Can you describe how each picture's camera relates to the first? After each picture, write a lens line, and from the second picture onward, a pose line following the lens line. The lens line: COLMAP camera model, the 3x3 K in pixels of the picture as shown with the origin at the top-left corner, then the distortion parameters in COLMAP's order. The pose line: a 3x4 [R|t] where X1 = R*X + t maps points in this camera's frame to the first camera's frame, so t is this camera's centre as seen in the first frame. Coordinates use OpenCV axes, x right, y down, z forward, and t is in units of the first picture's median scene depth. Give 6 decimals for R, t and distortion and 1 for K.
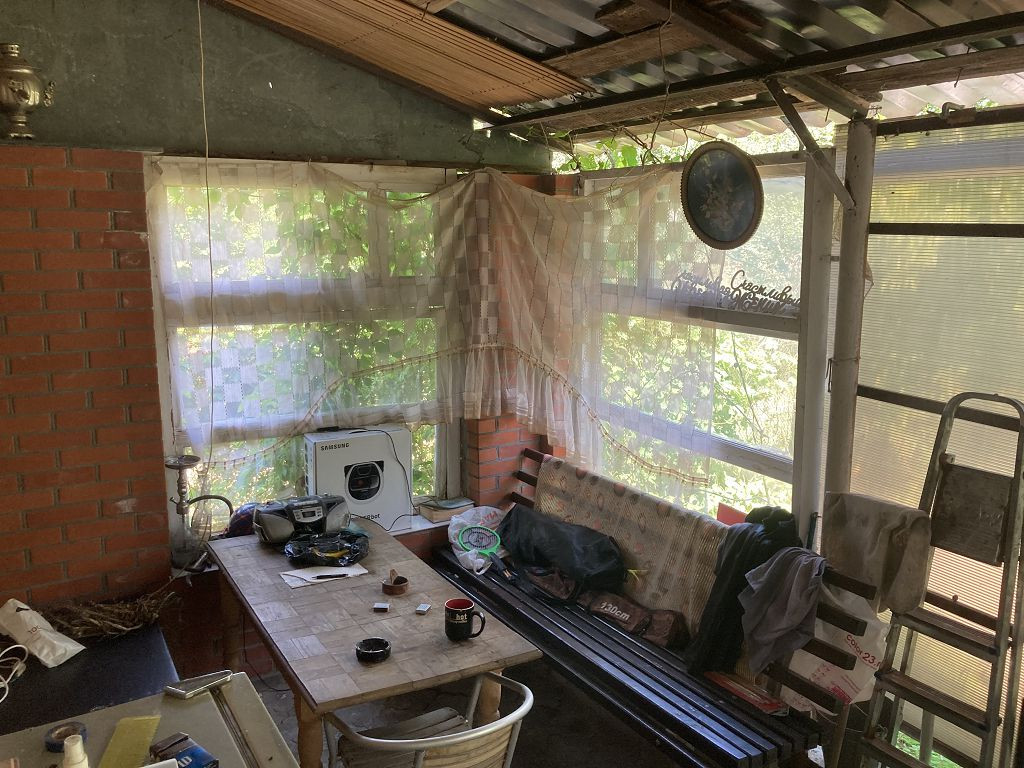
lens RADIAL K [[851.4, 0, 510.9], [0, 851.4, 378.3], [0, 0, 1]] dist [0.034649, -0.031371]
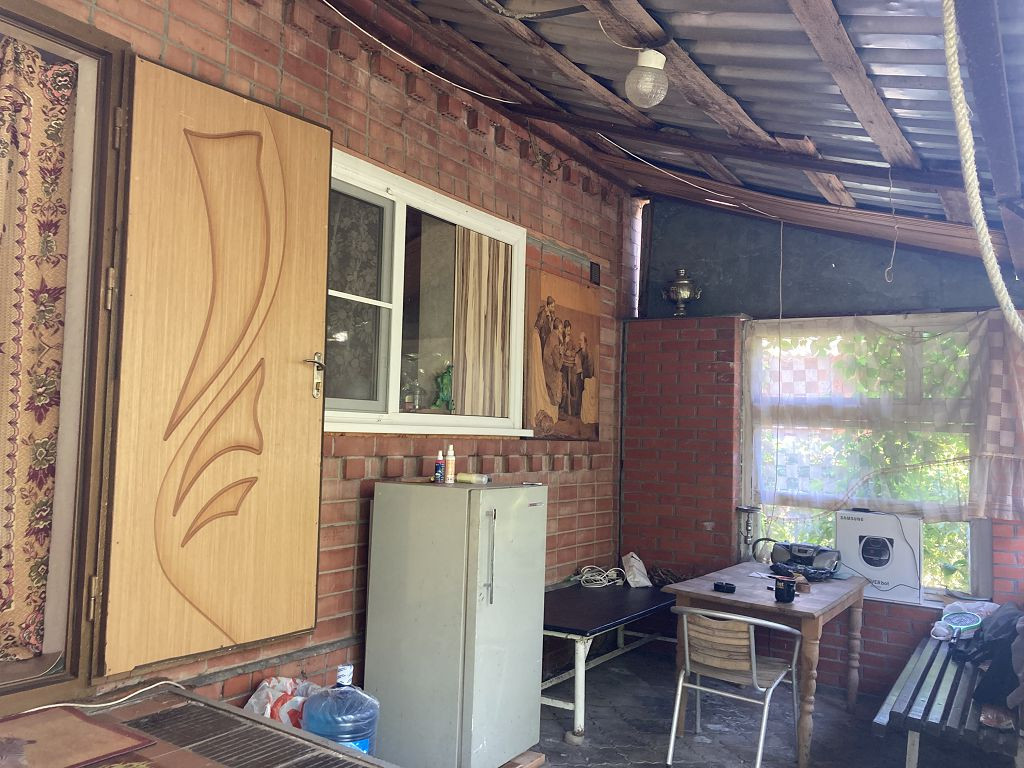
lens RADIAL K [[851.4, 0, 514.6], [0, 851.4, 374.9], [0, 0, 1]] dist [0.034649, -0.031371]
pose [[0.466884, -0.047730, -0.883030, 0.758686], [-0.191436, 0.969409, -0.153617, 0.172841], [0.863349, 0.240765, 0.443464, -0.108104]]
